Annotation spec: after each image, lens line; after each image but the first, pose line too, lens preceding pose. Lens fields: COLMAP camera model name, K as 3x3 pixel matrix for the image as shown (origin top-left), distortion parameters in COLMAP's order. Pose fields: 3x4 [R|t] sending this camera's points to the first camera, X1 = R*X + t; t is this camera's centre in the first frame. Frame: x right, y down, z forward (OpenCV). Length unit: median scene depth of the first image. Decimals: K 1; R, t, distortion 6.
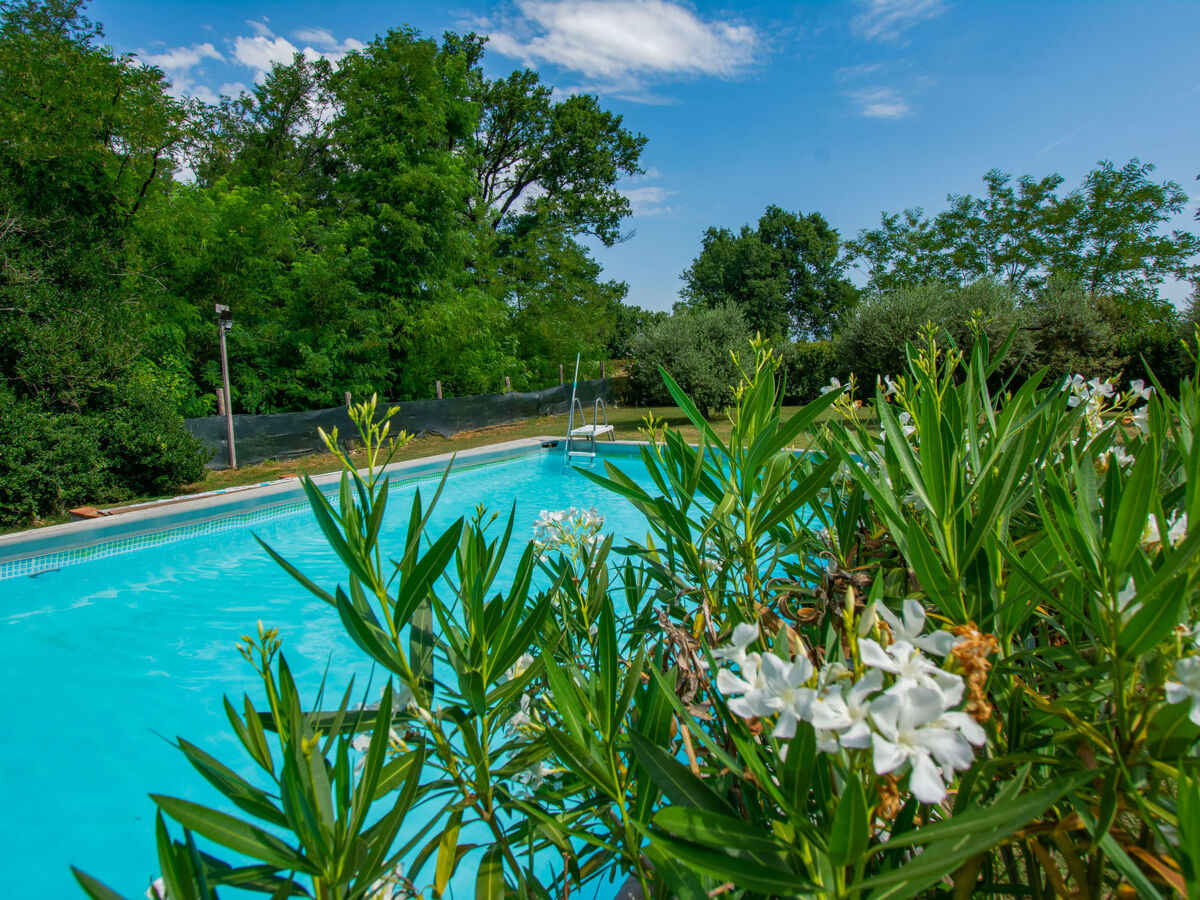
lens RADIAL K [[600.1, 0, 597.8], [0, 600.1, 445.3], [0, 0, 1]] dist [-0.002524, 0.001114]
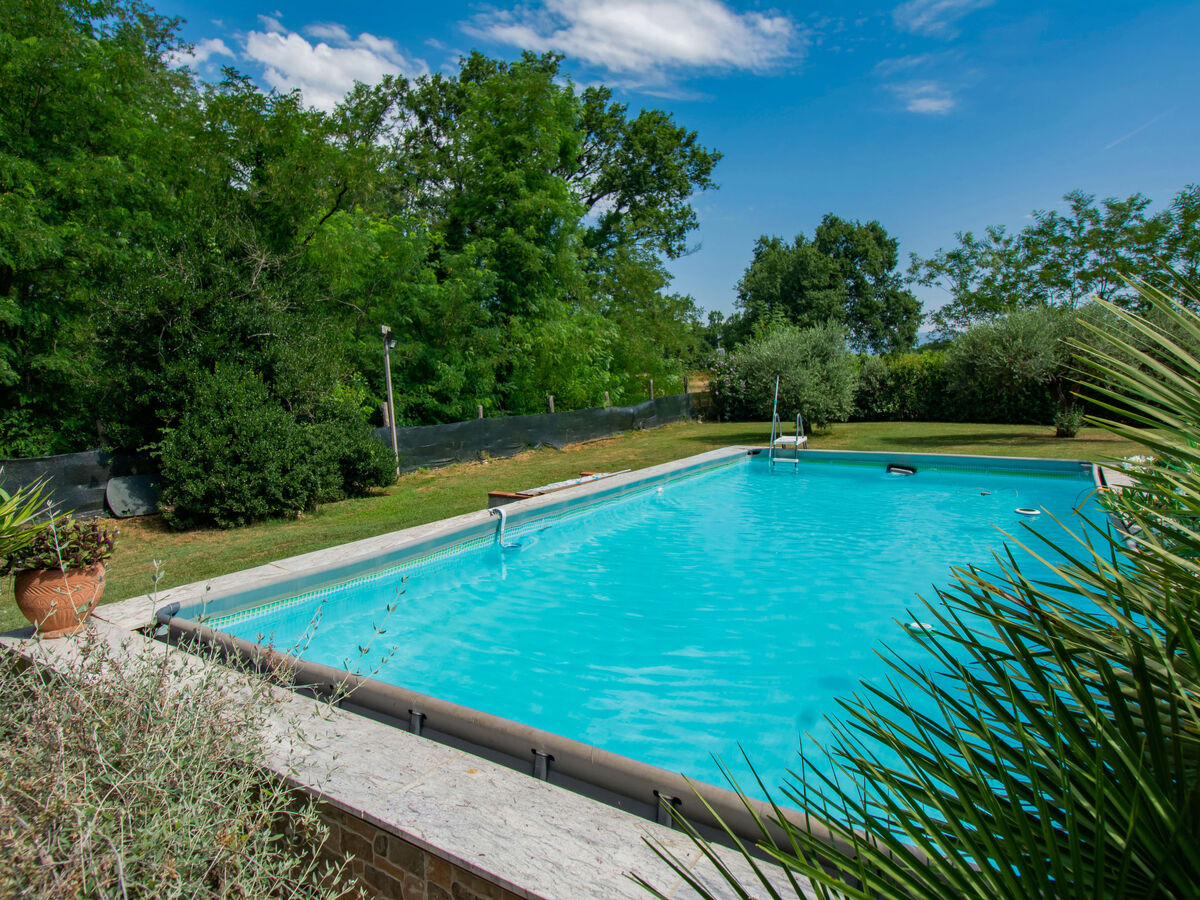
lens RADIAL K [[651.6, 0, 600.0], [0, 651.6, 450.0], [0, 0, 1]] dist [0.001068, -0.001062]
pose [[0.999790, 0.007400, -0.019107, -0.081896], [-0.007798, 0.999752, -0.020854, 0.005435], [0.018948, 0.020999, 0.999600, -0.067901]]
